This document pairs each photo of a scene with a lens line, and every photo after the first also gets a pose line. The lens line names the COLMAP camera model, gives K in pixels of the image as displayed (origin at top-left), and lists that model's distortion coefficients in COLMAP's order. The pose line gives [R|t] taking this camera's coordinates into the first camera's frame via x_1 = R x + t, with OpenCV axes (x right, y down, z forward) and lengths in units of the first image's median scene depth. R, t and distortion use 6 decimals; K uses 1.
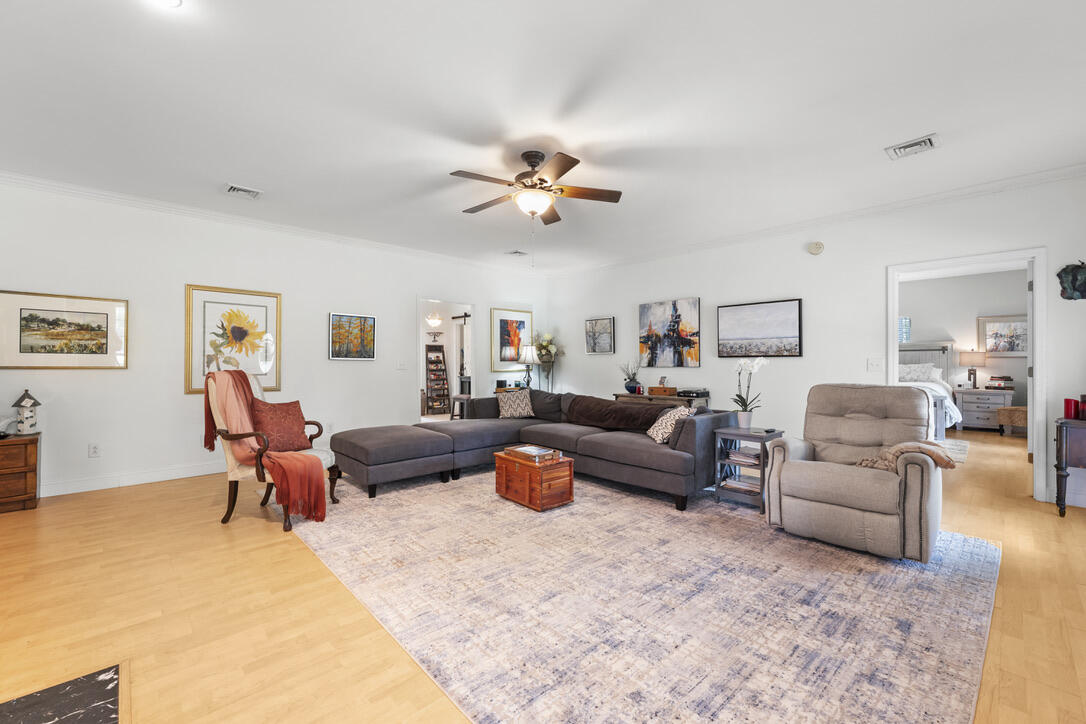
lens RADIAL K [[435.2, 0, 541.4], [0, 435.2, 363.0], [0, 0, 1]] dist [0.003261, 0.000043]
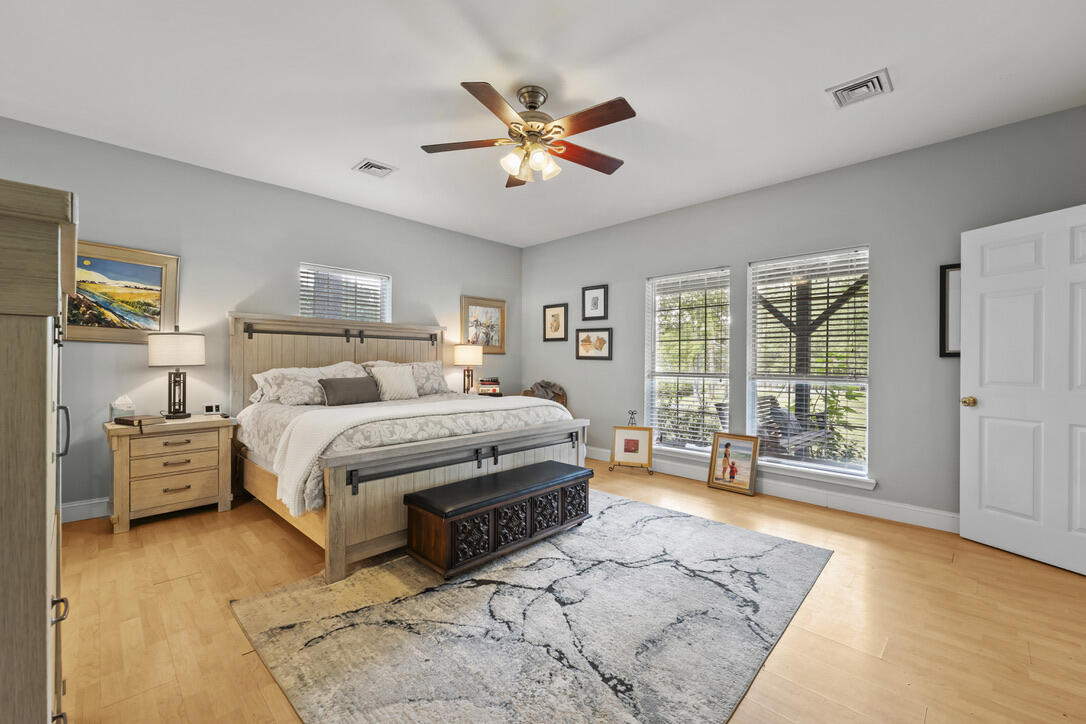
lens RADIAL K [[435.2, 0, 541.4], [0, 435.2, 363.0], [0, 0, 1]] dist [0.003261, 0.000043]
pose [[-0.007542, -0.001703, 0.999970, 0.310600], [-0.006902, 0.999975, 0.001651, 0.001600], [-0.999948, -0.006889, -0.007553, 0.906795]]
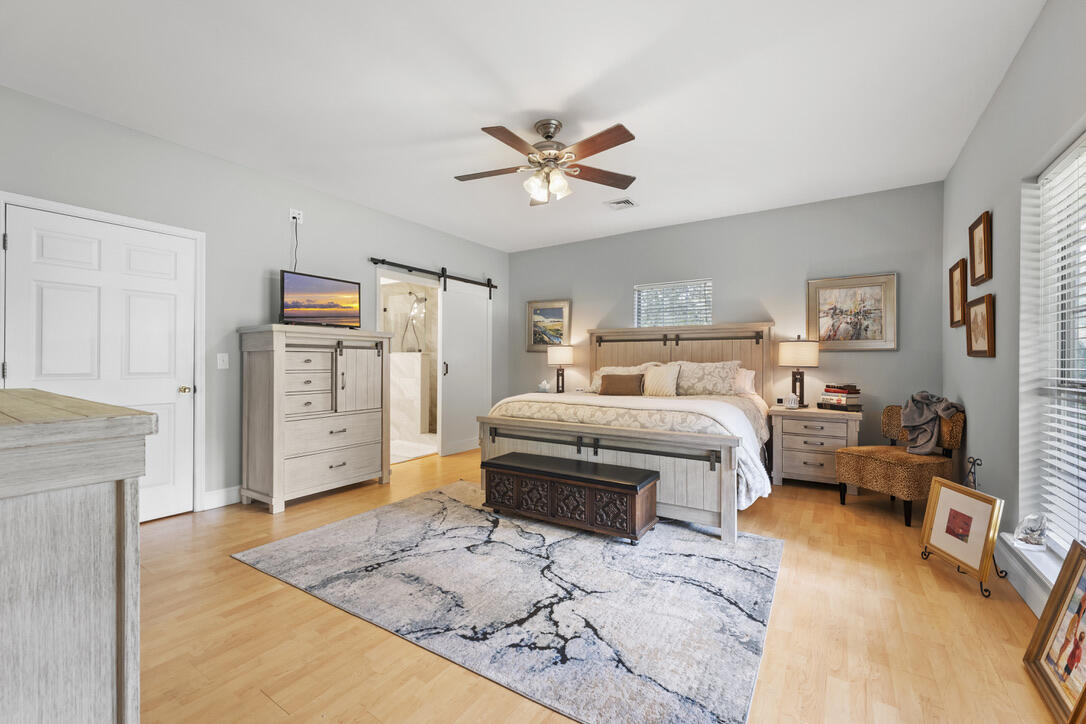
lens RADIAL K [[435.2, 0, 541.4], [0, 435.2, 363.0], [0, 0, 1]] dist [0.003261, 0.000043]
pose [[0.975024, 0.003117, 0.222077, 0.556305], [-0.003987, 0.999986, 0.003471, 0.002373], [-0.222063, -0.004270, 0.975023, 0.543239]]
